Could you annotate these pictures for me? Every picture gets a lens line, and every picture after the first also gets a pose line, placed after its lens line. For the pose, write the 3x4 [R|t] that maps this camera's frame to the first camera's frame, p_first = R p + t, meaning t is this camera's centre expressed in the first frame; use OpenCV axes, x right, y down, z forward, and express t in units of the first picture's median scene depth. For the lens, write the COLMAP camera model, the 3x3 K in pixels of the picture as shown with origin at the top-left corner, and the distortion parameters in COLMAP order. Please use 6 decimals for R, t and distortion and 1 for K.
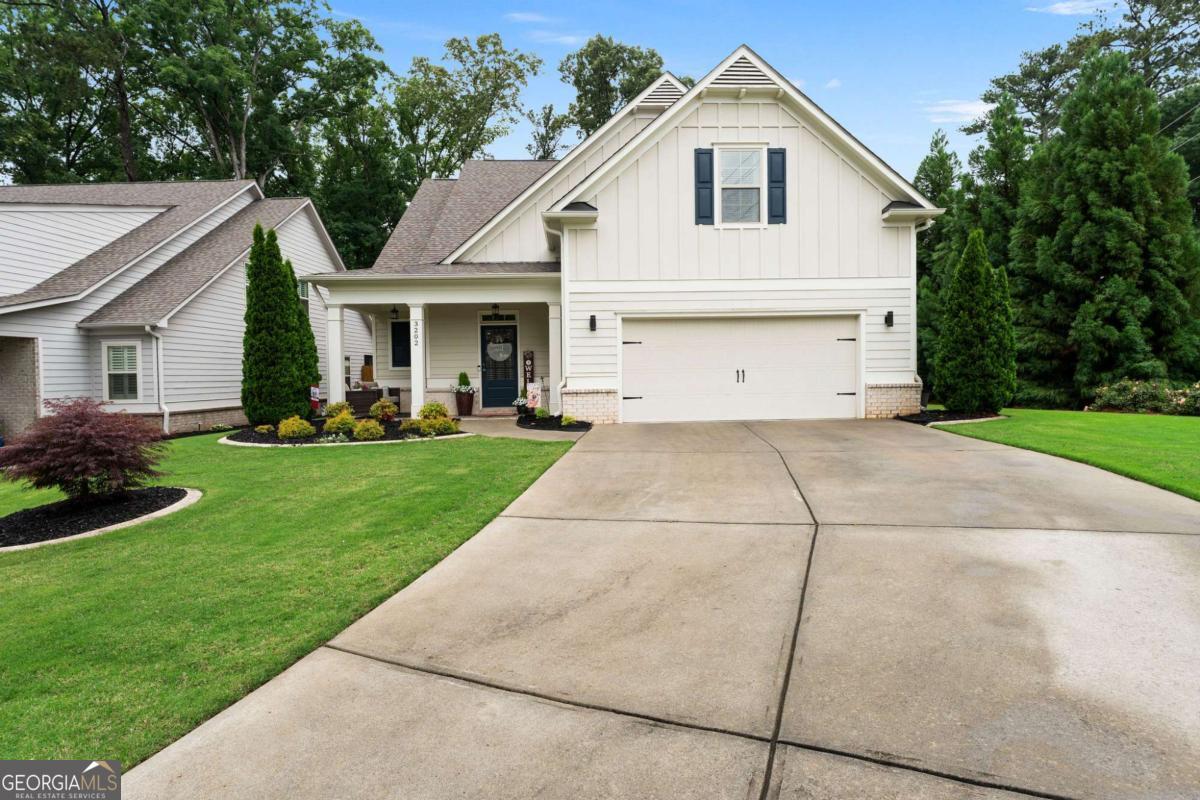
lens RADIAL K [[634.4, 0, 600.0], [0, 634.4, 400.0], [0, 0, 1]] dist [-0.000581, -0.000098]
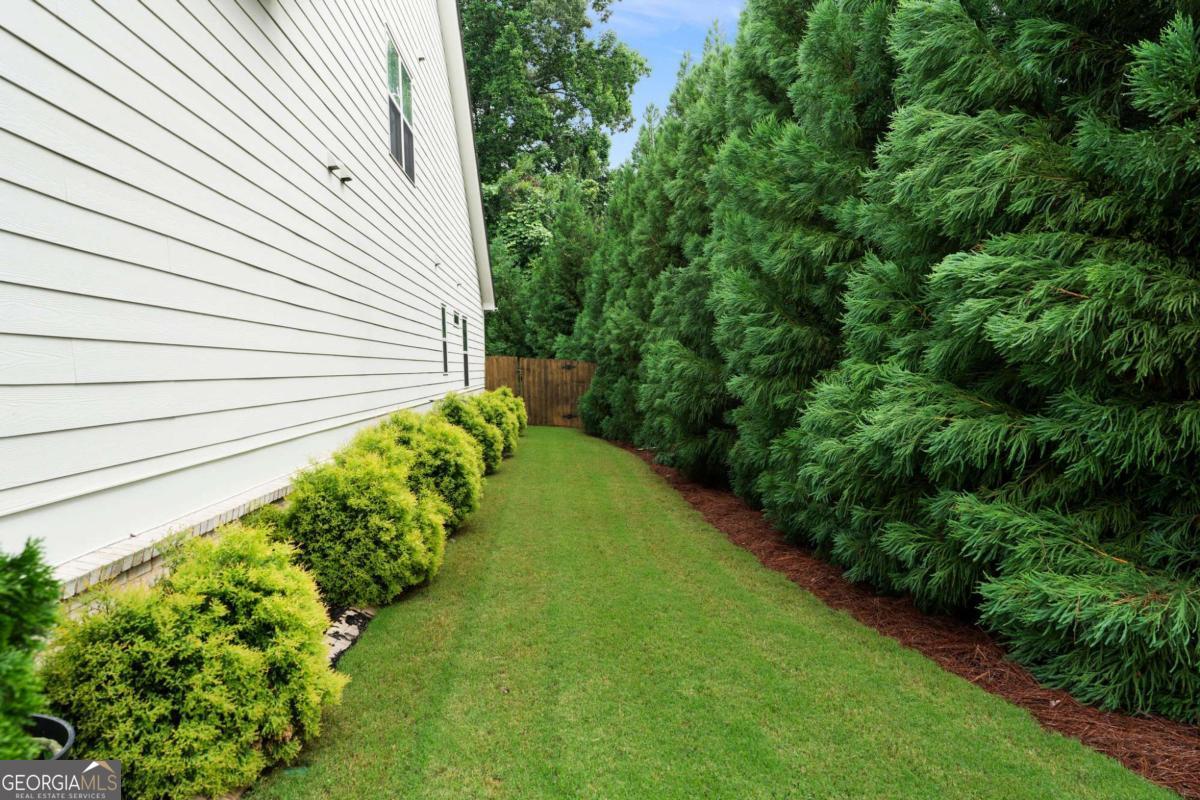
lens RADIAL K [[813.9, 0, 600.0], [0, 813.9, 400.0], [0, 0, 1]] dist [0.002997, 0.001274]
pose [[0.999608, 0.011555, 0.025516, 0.597527], [-0.011383, 0.999911, -0.006909, -0.067926], [-0.025593, 0.006616, 0.999651, 0.849193]]
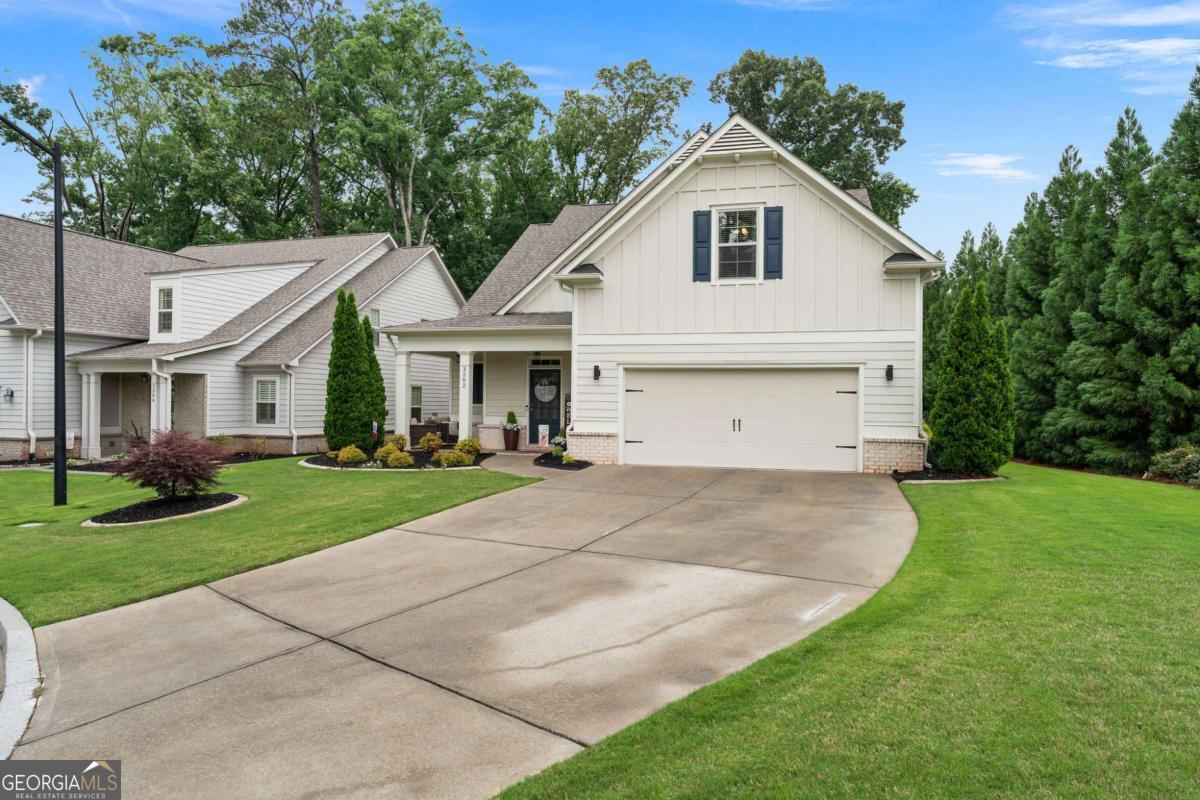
lens RADIAL K [[698.9, 0, 597.5], [0, 698.9, 416.1], [0, 0, 1]] dist [0.002674, -0.000527]
pose [[0.958861, 0.033204, -0.281928, 0.304981], [-0.039227, 0.999106, -0.015743, -0.023997], [0.281153, 0.026155, 0.959306, -0.149919]]
